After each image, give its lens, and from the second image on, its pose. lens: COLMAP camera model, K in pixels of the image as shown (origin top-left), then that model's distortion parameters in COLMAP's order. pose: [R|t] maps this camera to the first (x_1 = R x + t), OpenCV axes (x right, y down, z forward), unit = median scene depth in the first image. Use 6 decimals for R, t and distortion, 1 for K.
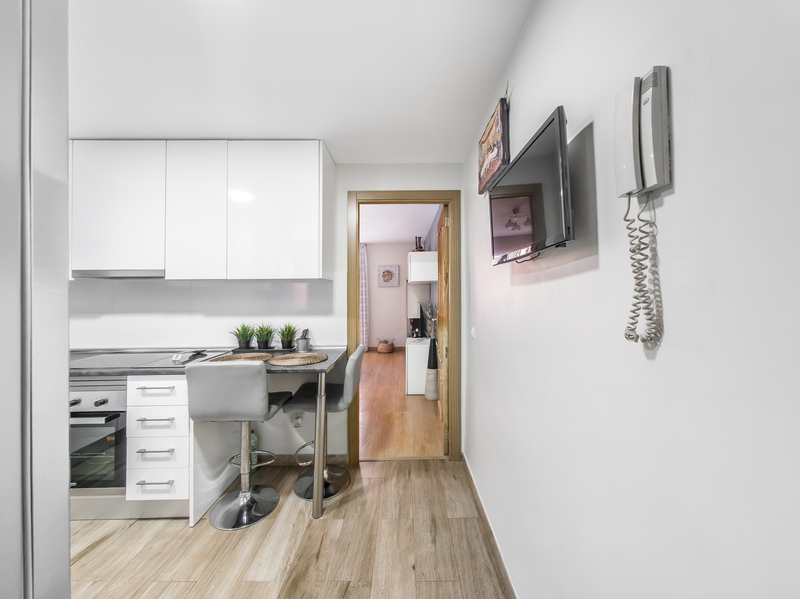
lens RADIAL K [[288.0, 0, 399.0], [0, 288.0, 293.1], [0, 0, 1]] dist [-0.001226, 0.000137]
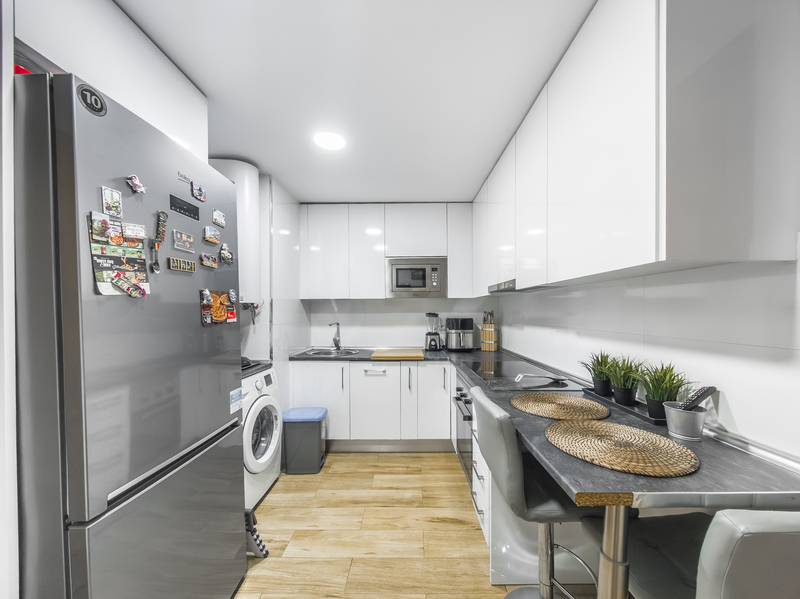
lens RADIAL K [[305.7, 0, 414.2], [0, 305.7, 318.3], [0, 0, 1]] dist [-0.000325, 0.000011]
pose [[0.010349, 0.028801, -0.999532, 0.139128], [0.009189, 0.999540, 0.028897, 0.016651], [0.999904, -0.009483, 0.010080, 0.768476]]
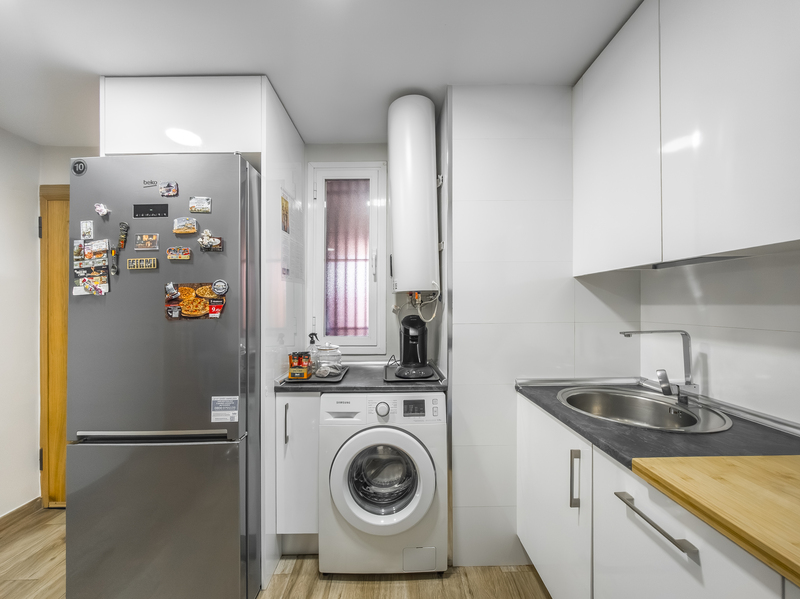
lens RADIAL K [[303.0, 0, 399.0], [0, 303.0, 304.2], [0, 0, 1]] dist [-0.000408, -0.000162]
pose [[-0.999787, 0.017249, -0.011356, -1.115030], [0.017335, 0.999822, -0.007473, 0.028885], [0.011225, -0.007668, -0.999908, 1.001440]]
